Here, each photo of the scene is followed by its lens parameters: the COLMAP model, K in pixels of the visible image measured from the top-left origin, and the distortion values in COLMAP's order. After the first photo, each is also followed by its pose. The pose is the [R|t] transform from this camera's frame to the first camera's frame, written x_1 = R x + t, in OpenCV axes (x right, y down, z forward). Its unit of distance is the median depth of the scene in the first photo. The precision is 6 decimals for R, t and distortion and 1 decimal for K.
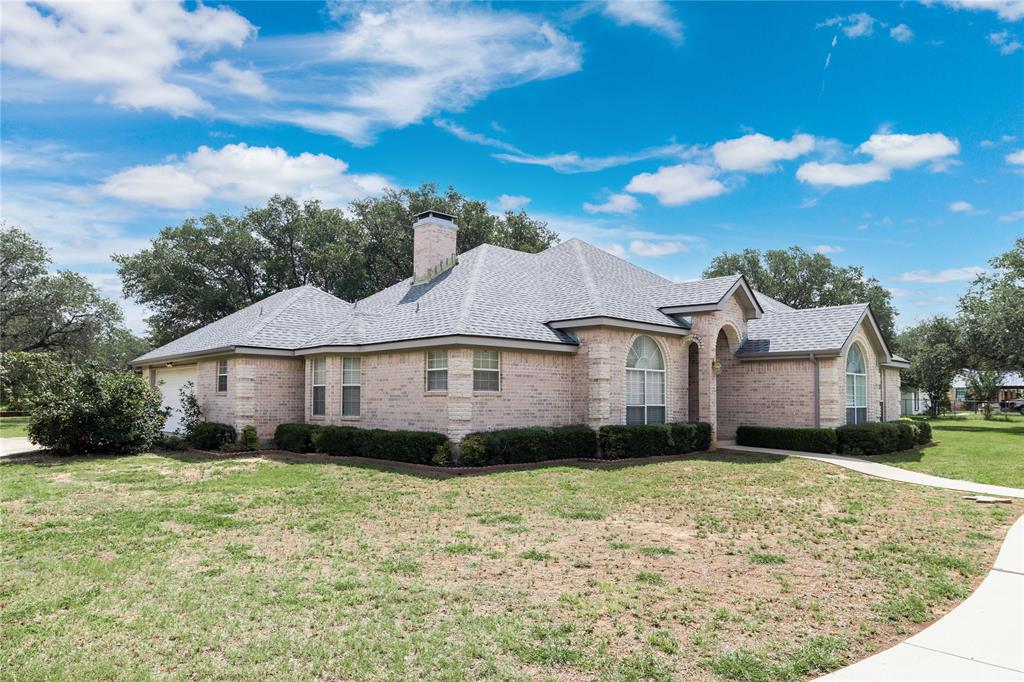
lens RADIAL K [[651.8, 0, 514.3], [0, 651.8, 340.8], [0, 0, 1]] dist [0.007597, -0.001554]
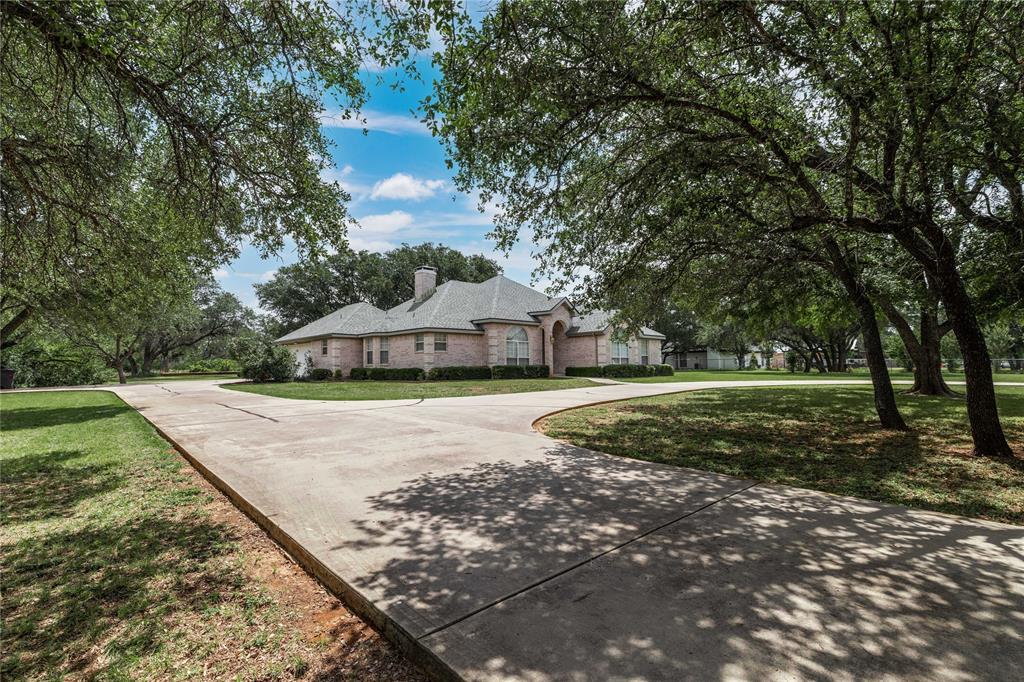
lens RADIAL K [[473.5, 0, 512.4], [0, 473.5, 341.5], [0, 0, 1]] dist [-0.003059, -0.000064]
pose [[0.999875, -0.015233, 0.004229, 0.175829], [0.015081, 0.999315, 0.033795, -0.009860], [-0.004741, -0.033727, 0.999420, -0.596188]]
